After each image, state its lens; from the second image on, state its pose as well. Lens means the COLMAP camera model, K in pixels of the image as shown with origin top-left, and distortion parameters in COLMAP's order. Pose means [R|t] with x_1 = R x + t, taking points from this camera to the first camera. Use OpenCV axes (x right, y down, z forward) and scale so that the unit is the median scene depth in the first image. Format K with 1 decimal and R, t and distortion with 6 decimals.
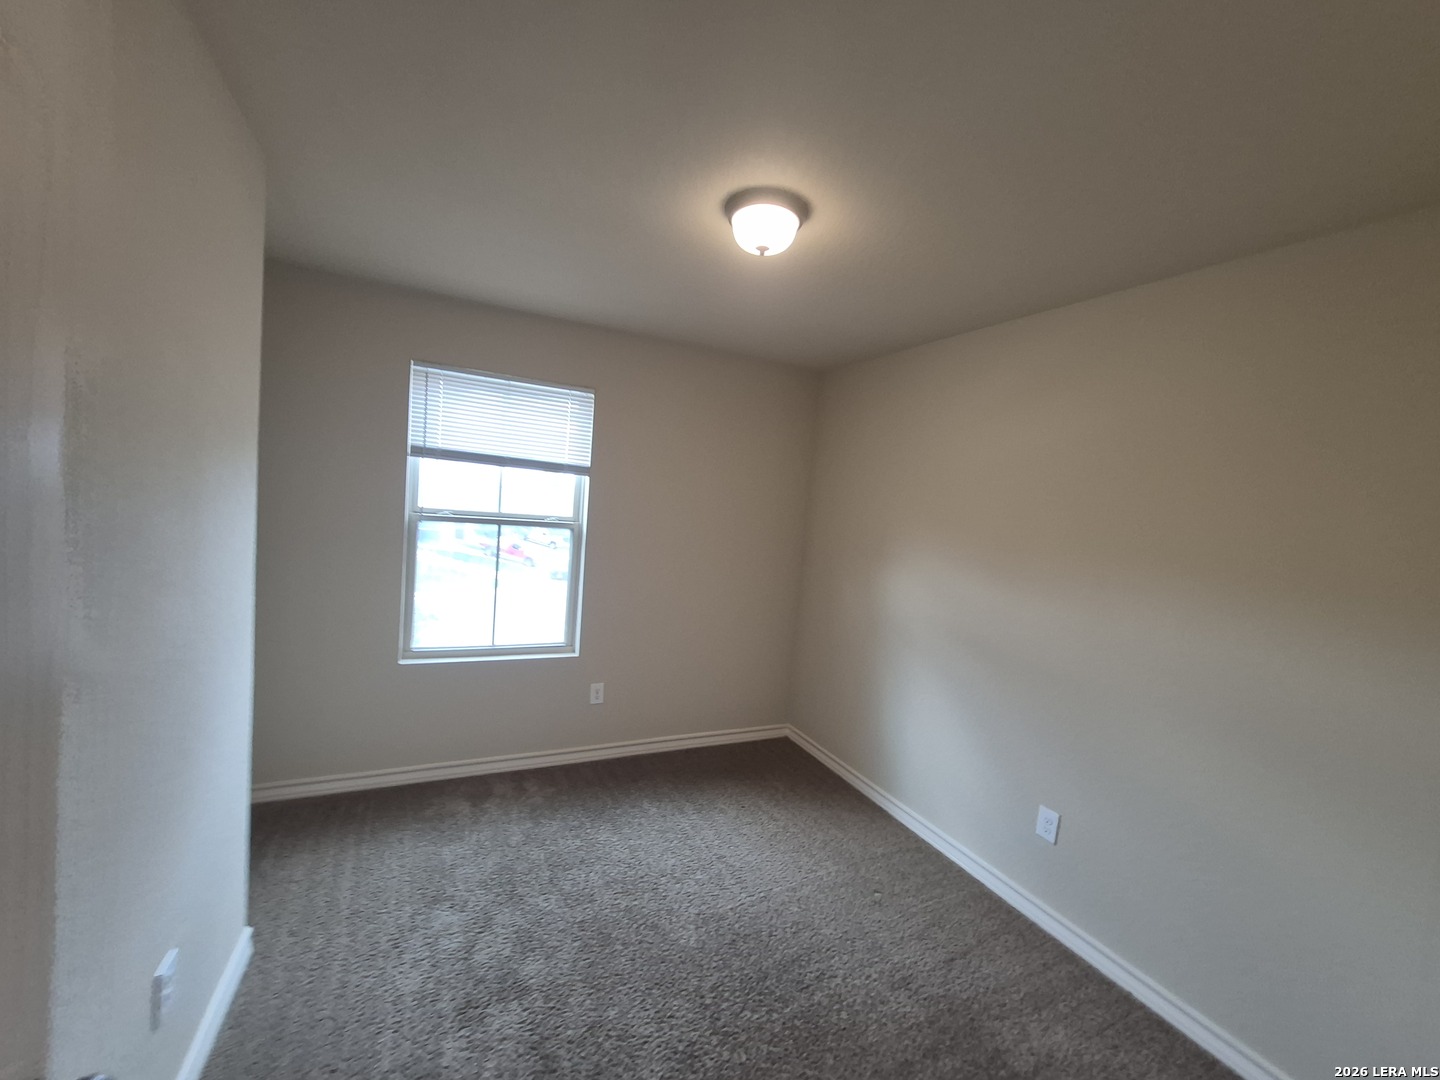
lens RADIAL K [[574.8, 0, 715.3], [0, 574.8, 544.4], [0, 0, 1]] dist [0.010055, -0.000435]
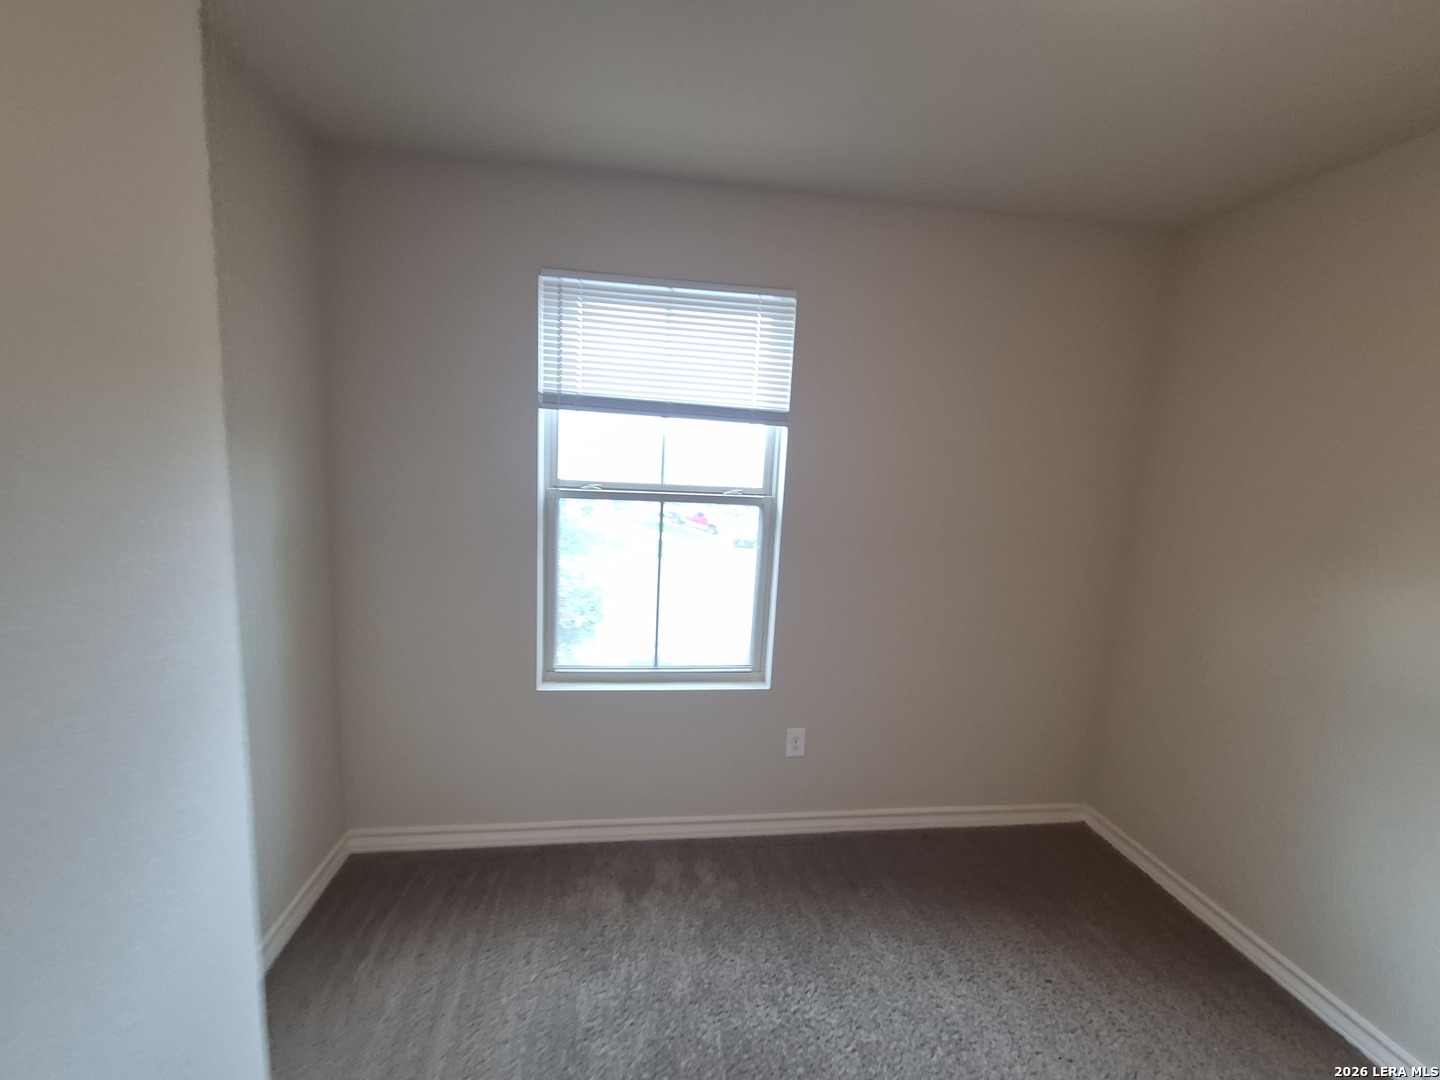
lens RADIAL K [[500.8, 0, 695.6], [0, 500.8, 538.2], [0, 0, 1]] dist [-0.002096, -0.000078]
pose [[0.939812, 0.016655, -0.341286, -0.128179], [0.004683, 0.998090, 0.061603, -0.027812], [0.341660, -0.059493, 0.937939, 0.445071]]
